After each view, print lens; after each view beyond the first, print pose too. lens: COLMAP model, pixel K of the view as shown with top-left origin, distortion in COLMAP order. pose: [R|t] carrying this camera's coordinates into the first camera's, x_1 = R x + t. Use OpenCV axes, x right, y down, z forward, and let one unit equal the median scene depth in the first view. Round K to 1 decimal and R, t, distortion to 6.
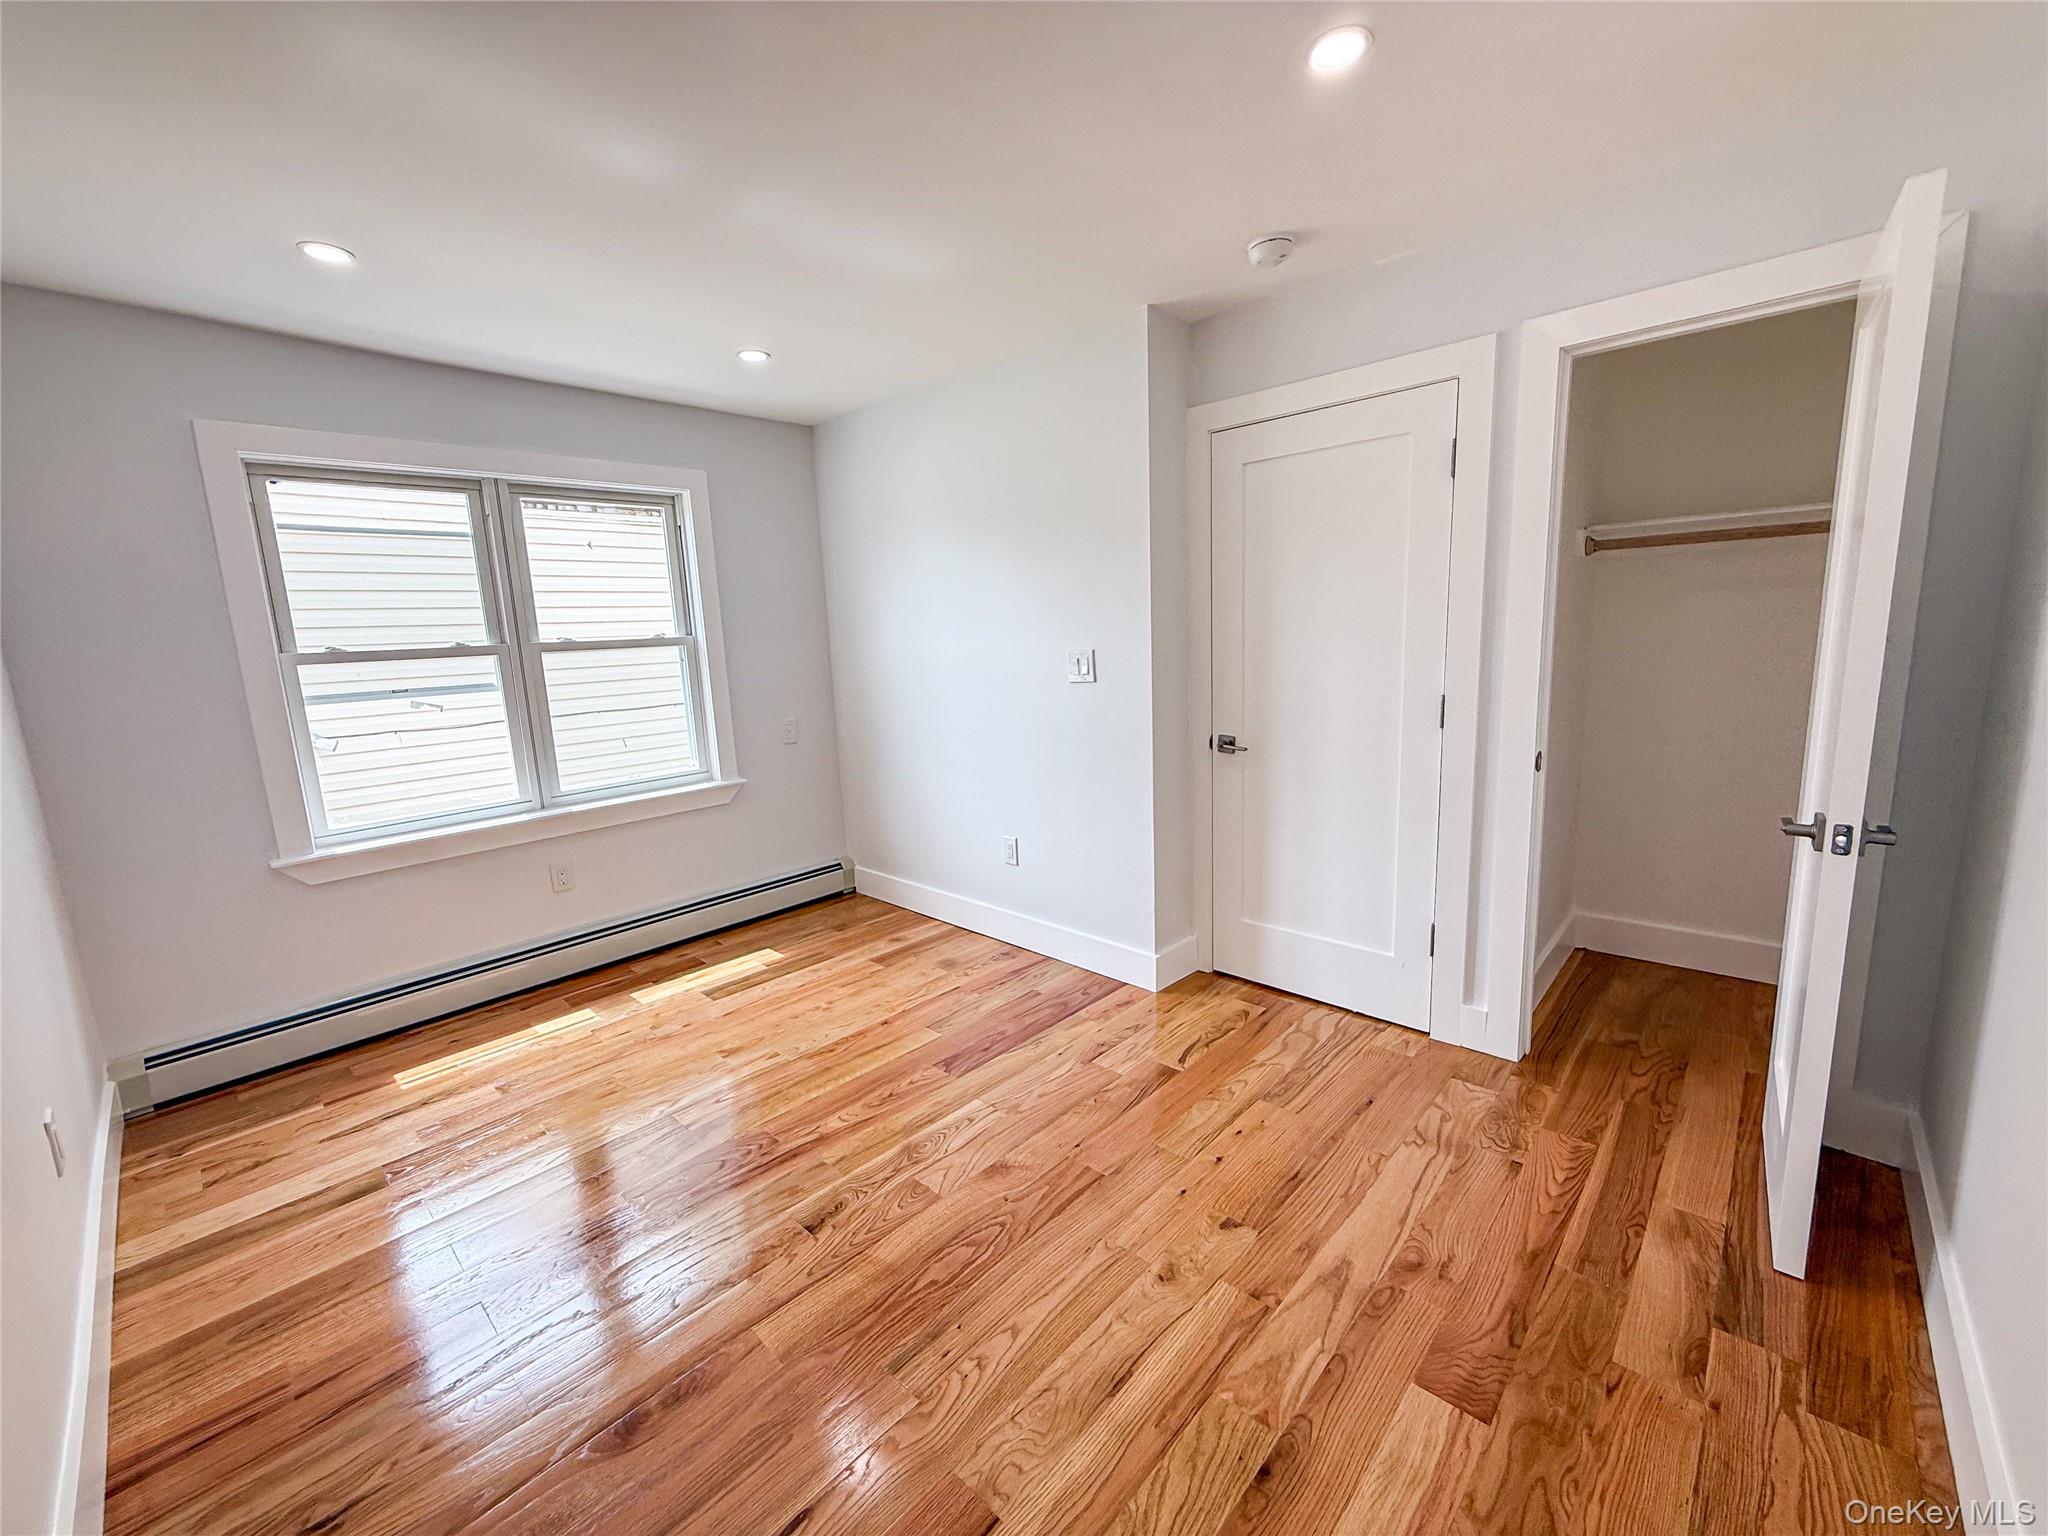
lens RADIAL K [[814.6, 0, 1020.6], [0, 814.6, 766.8], [0, 0, 1]] dist [-0.000951, -0.000160]
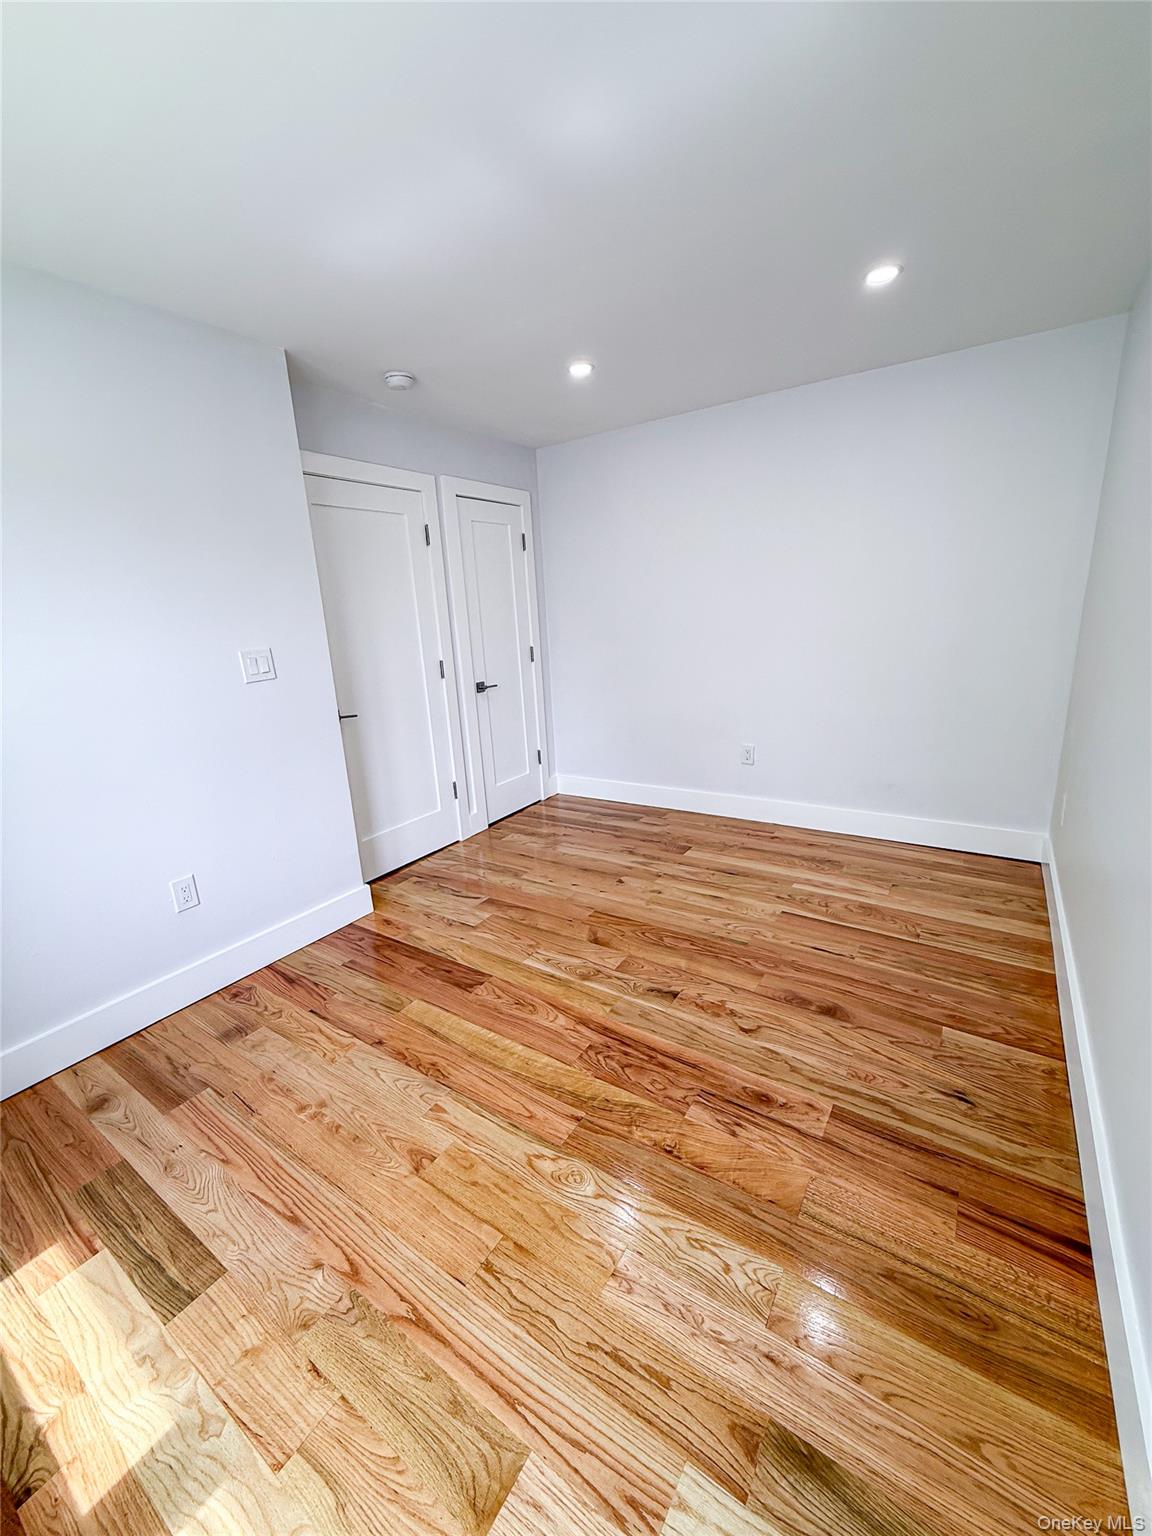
lens RADIAL K [[611.0, 0, 576.5], [0, 611.0, 767.9], [0, 0, 1]] dist [-0.000951, -0.000160]
pose [[-0.161405, -0.202598, 0.965869, -0.997463], [0.225756, 0.945170, 0.235982, -0.120143], [-0.960720, 0.256139, -0.106817, 0.949367]]
